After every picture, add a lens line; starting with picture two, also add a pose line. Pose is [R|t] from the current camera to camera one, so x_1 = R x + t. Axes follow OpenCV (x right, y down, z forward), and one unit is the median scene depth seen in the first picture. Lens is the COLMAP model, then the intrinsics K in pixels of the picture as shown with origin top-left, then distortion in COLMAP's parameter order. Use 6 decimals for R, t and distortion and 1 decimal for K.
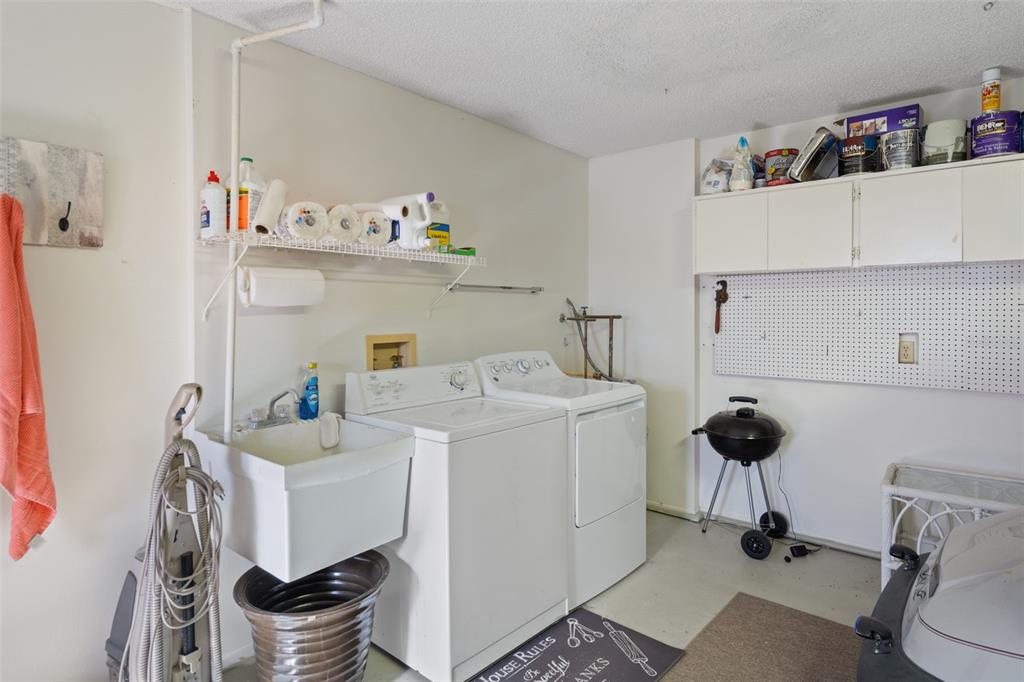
lens RADIAL K [[577.3, 0, 516.1], [0, 577.3, 313.4], [0, 0, 1]] dist [0.002404, 0.000330]
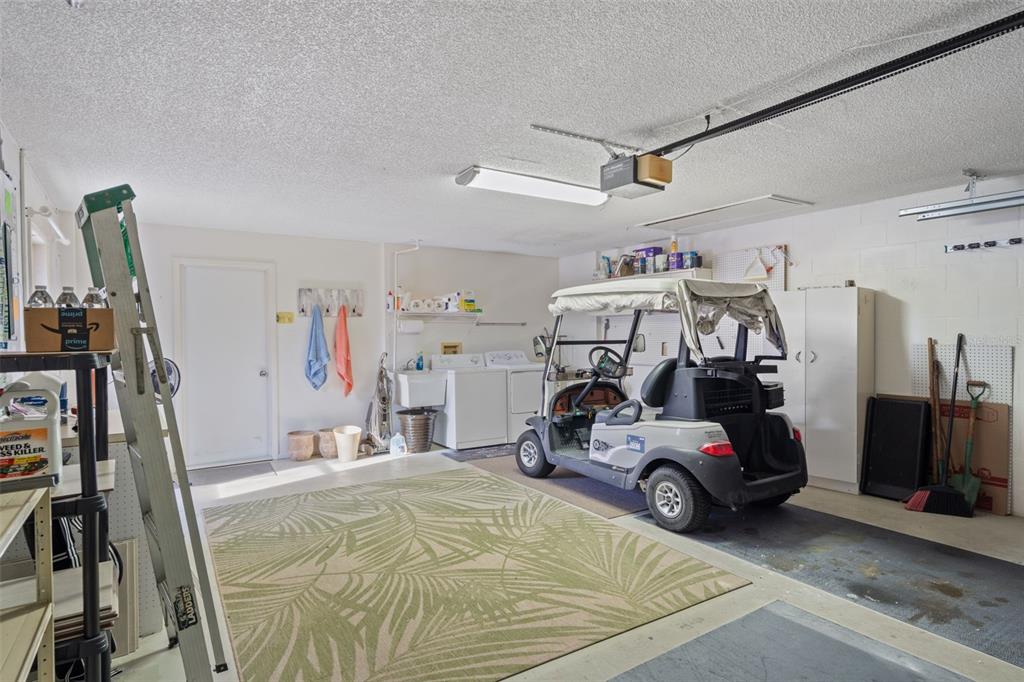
lens RADIAL K [[571.6, 0, 512.0], [0, 571.6, 341.0], [0, 0, 1]] dist [-0.000449, 0.000176]
pose [[0.960257, -0.000706, -0.279118, 0.908627], [0.002834, 0.999970, 0.007222, 0.013259], [0.279104, -0.007726, 0.960230, -1.673445]]
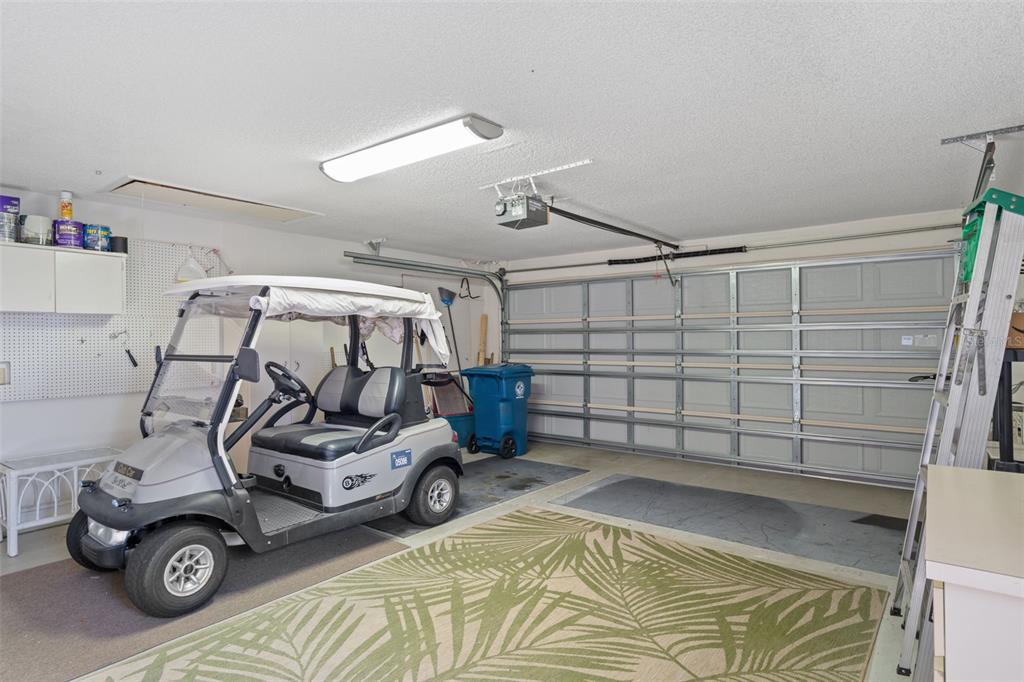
lens RADIAL K [[559.4, 0, 512.0], [0, 559.4, 341.0], [0, 0, 1]] dist [0.003216, 0.000203]
pose [[-0.053995, -0.000017, 0.998541, -0.838409], [0.015667, 0.999877, 0.000864, 0.003927], [-0.998418, 0.015691, -0.053988, -0.136594]]
